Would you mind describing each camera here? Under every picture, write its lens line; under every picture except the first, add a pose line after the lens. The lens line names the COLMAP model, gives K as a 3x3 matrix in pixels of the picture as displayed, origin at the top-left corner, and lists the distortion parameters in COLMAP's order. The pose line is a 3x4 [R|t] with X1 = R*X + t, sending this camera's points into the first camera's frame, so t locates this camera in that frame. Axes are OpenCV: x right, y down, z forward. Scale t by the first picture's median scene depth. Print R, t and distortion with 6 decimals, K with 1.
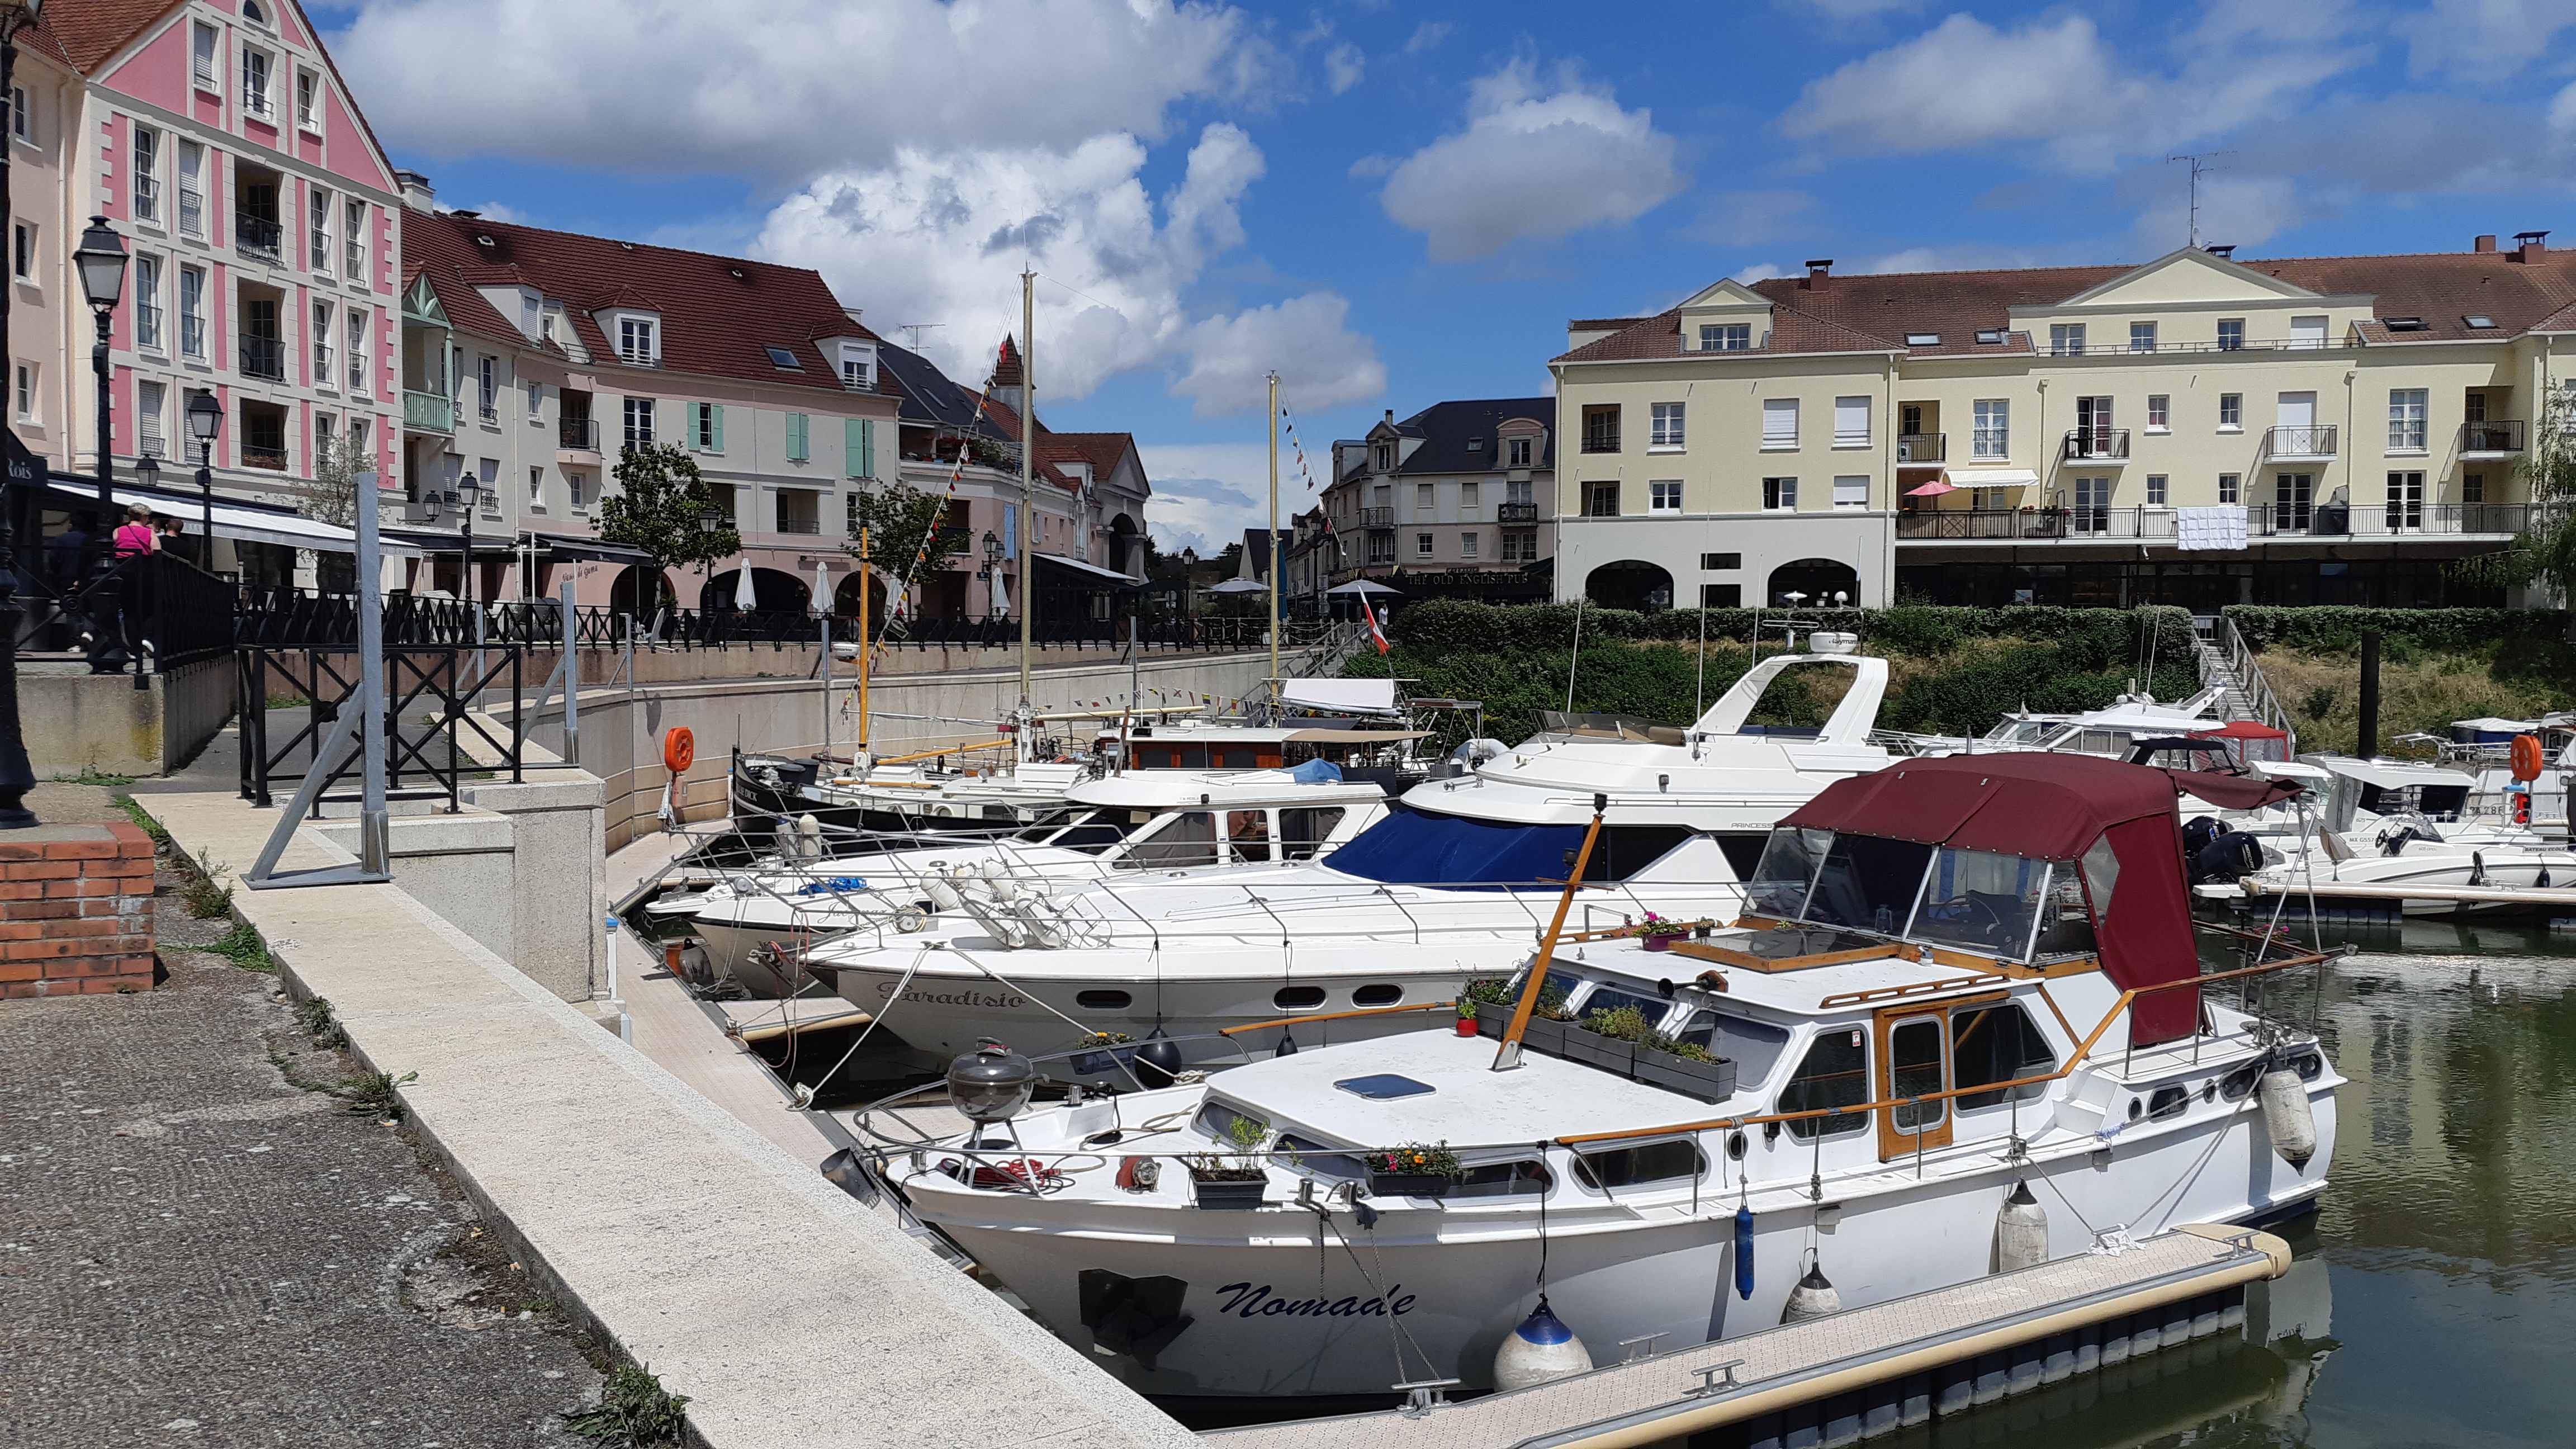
lens RADIAL K [[2014.2, 0, 1279.4], [0, 2014.2, 731.6], [0, 0, 1]] dist [0.046189, -0.093537]
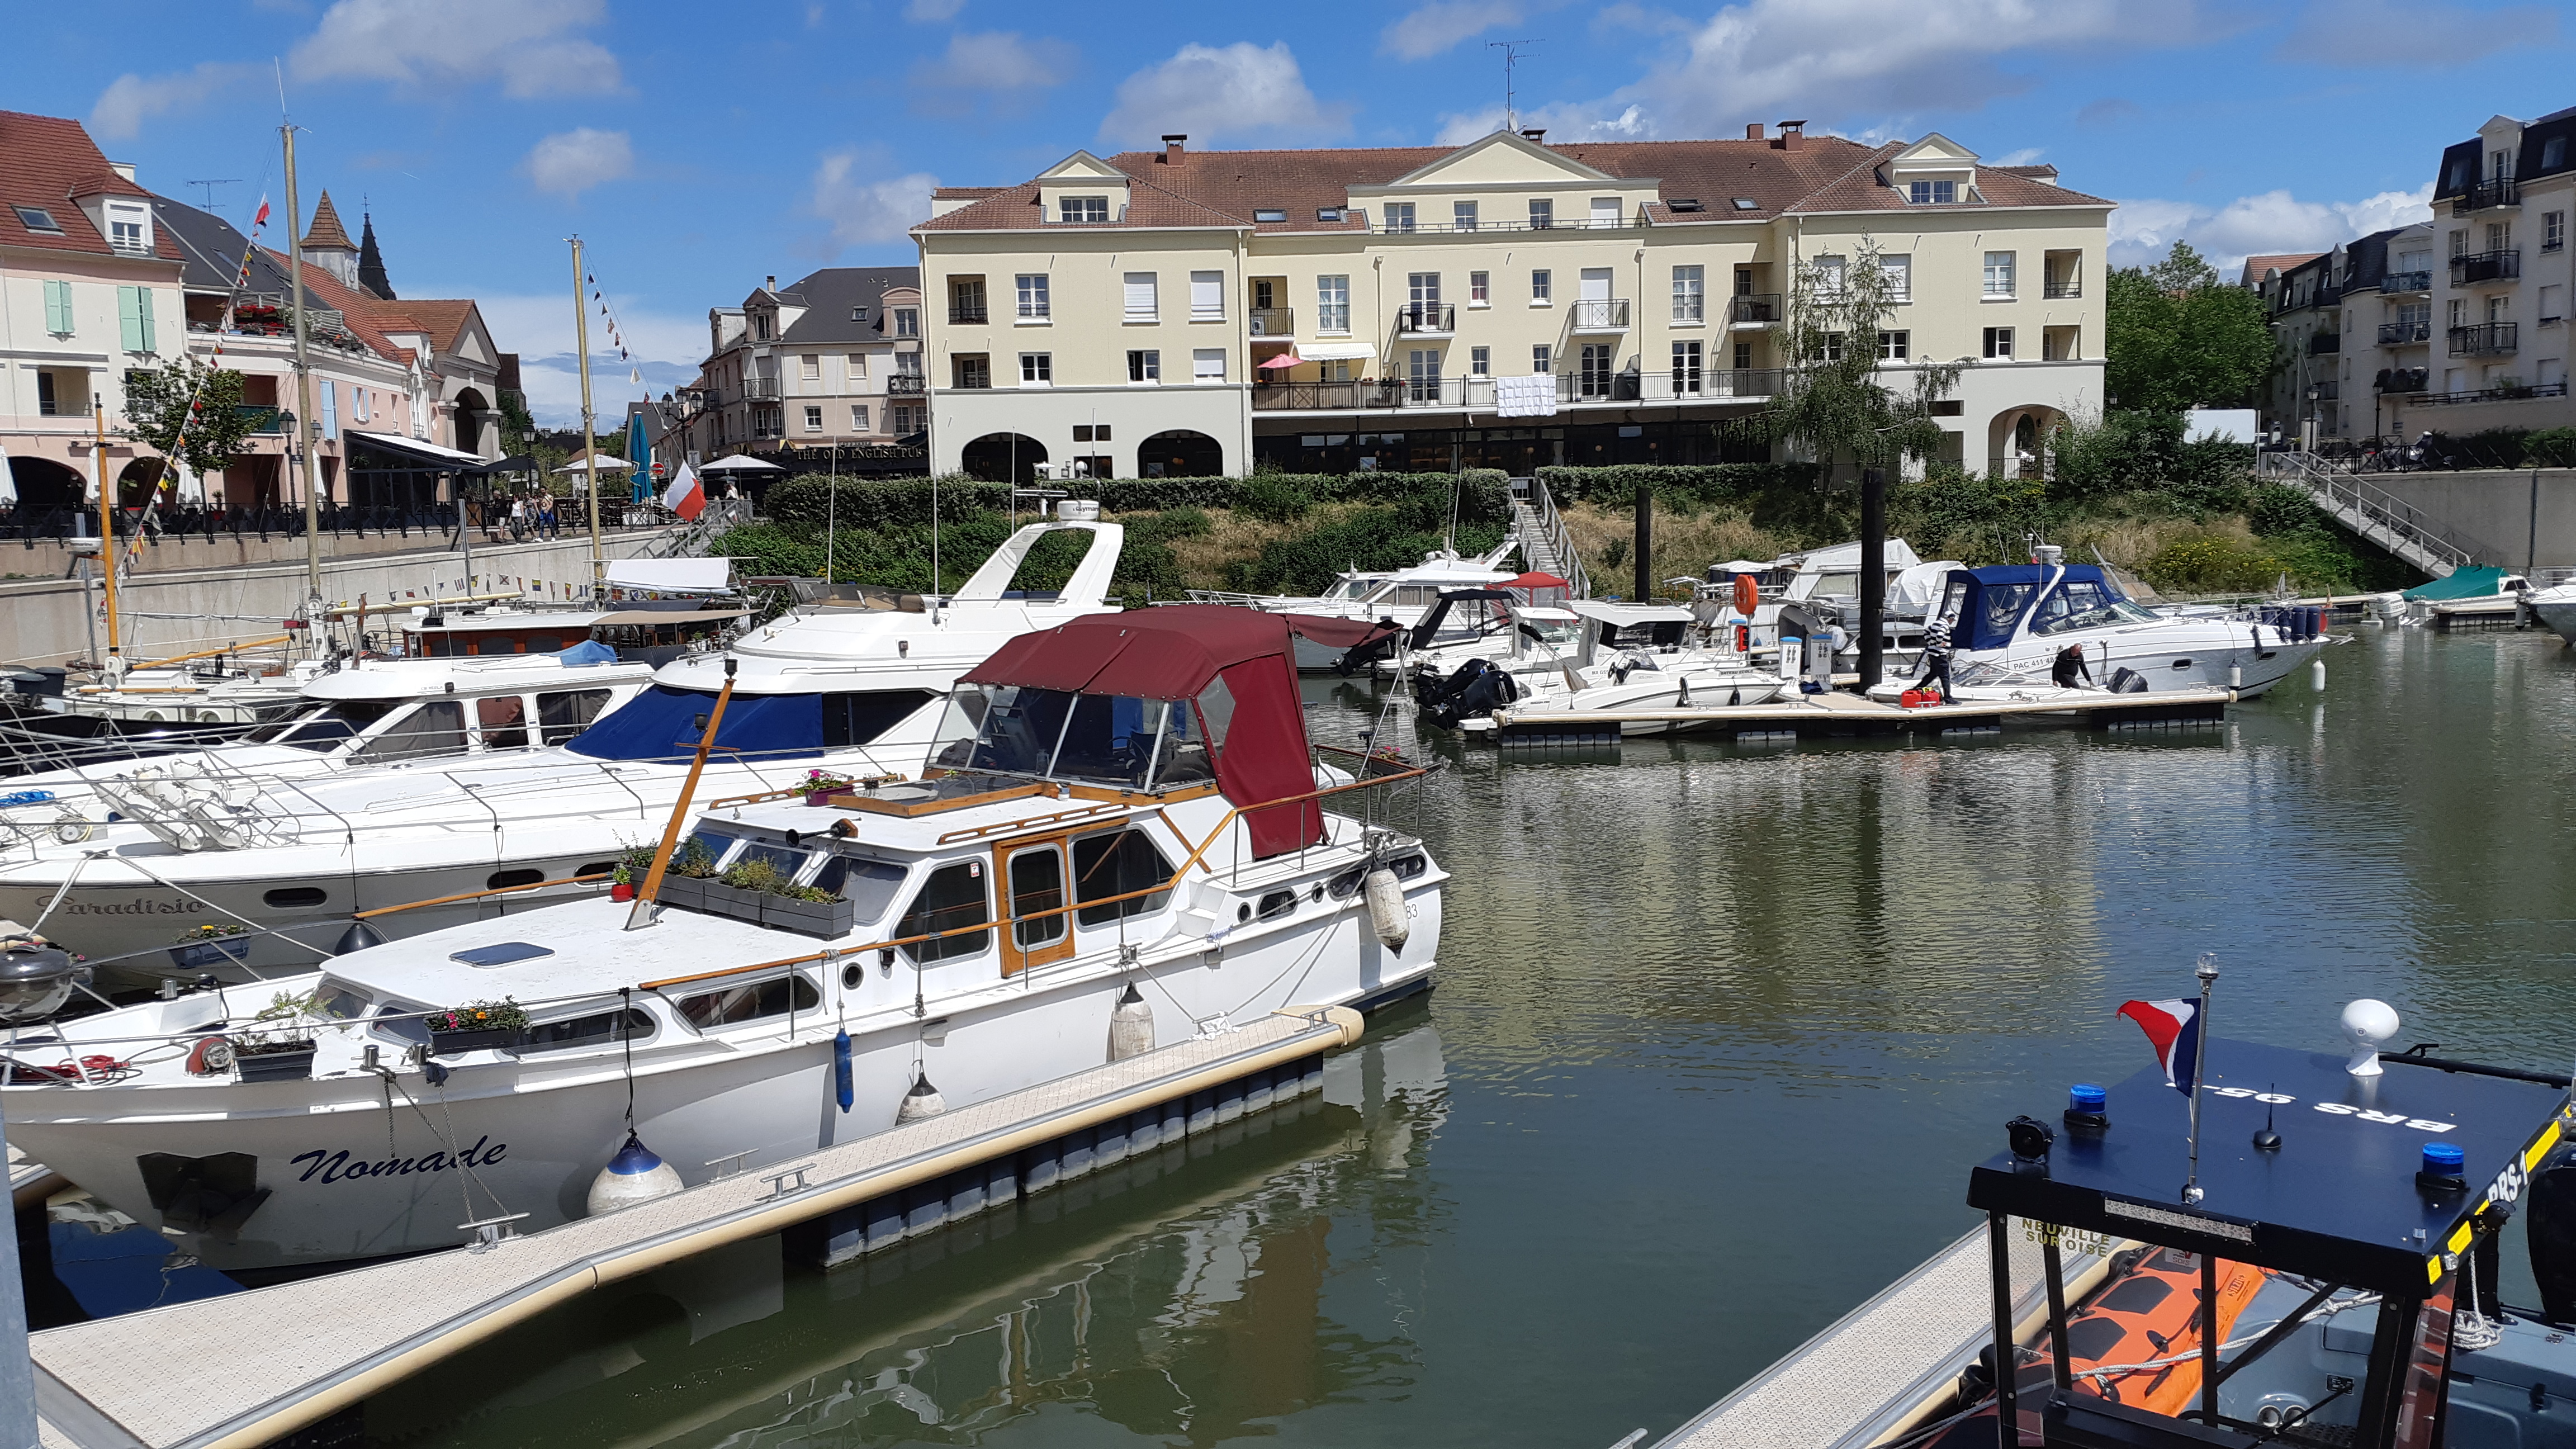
lens RADIAL K [[2003.9, 0, 1288.0], [0, 2003.9, 724.5], [0, 0, 1]] dist [0.145569, -0.291213]
pose [[0.959694, -0.056177, 0.275375, 0.046563], [0.039979, 0.997143, 0.064093, 0.002843], [-0.278189, -0.050500, 0.959198, -0.029993]]
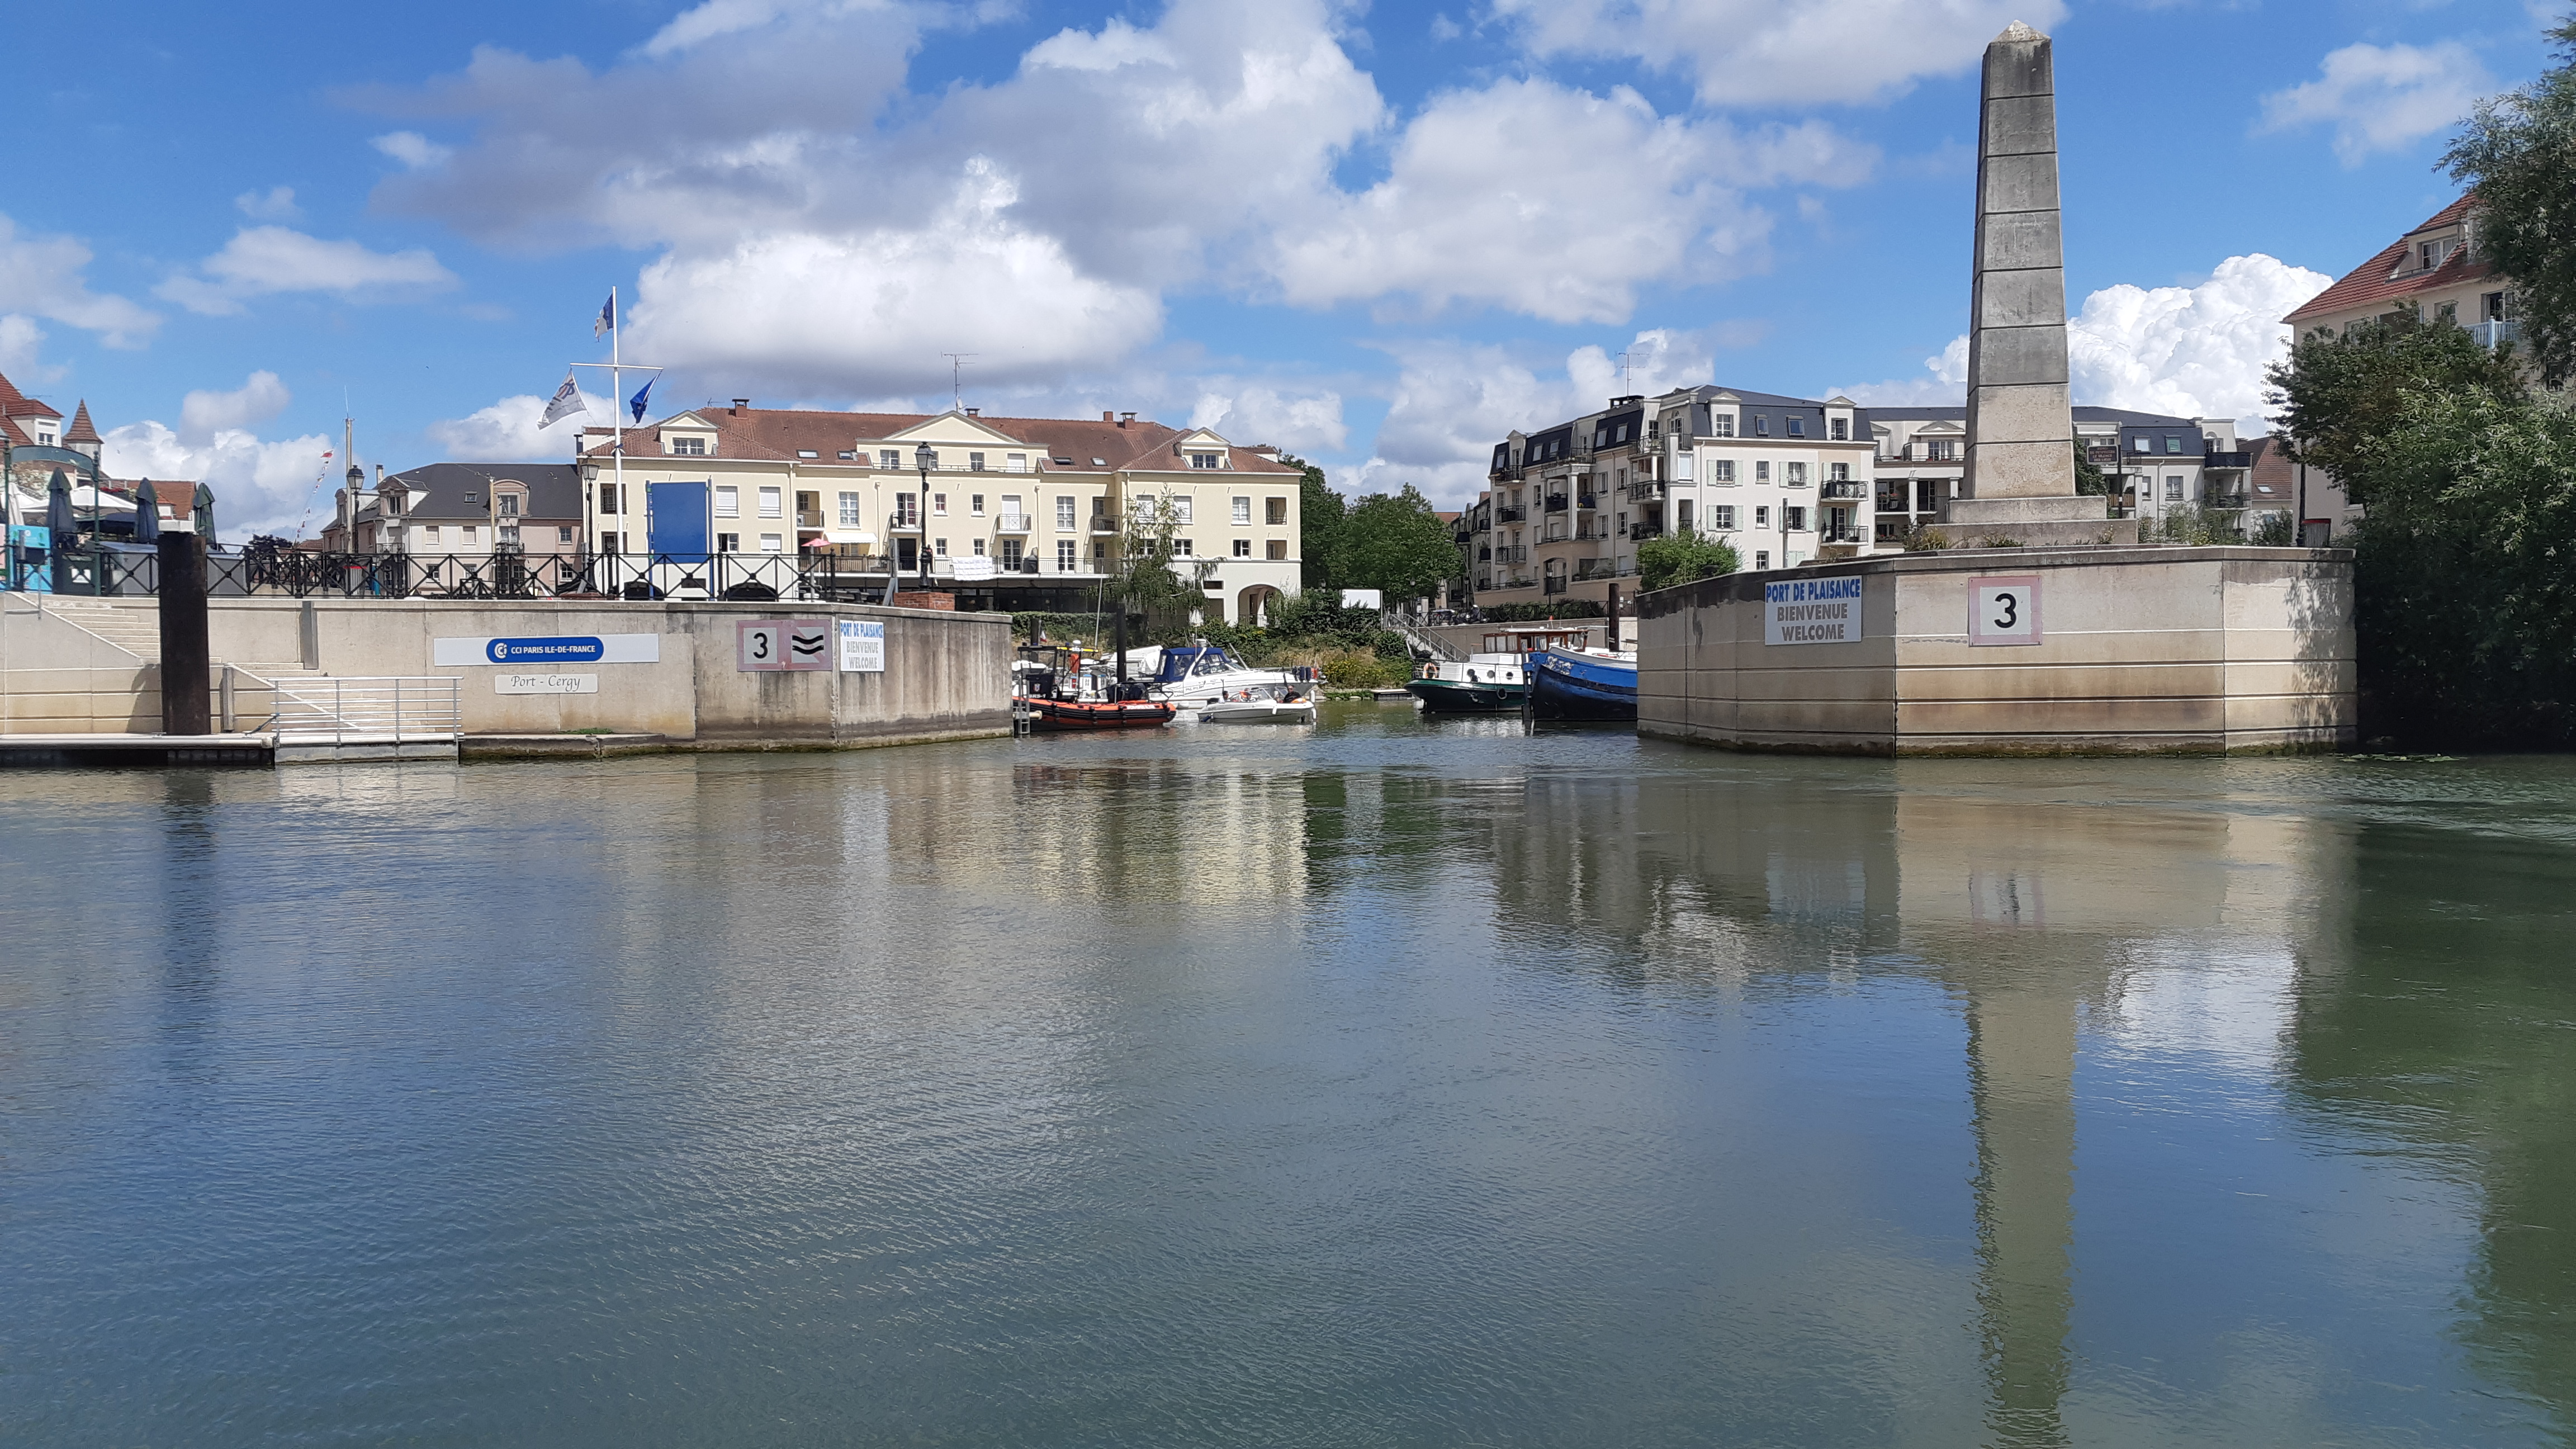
lens RADIAL K [[2003.9, 0, 1288.0], [0, 2003.9, 724.5], [0, 0, 1]] dist [0.145569, -0.291213]
pose [[0.843032, -0.026367, 0.537217, -0.470266], [0.039811, 0.999117, -0.013436, 0.128494], [-0.536388, 0.032714, 0.843337, -1.155026]]
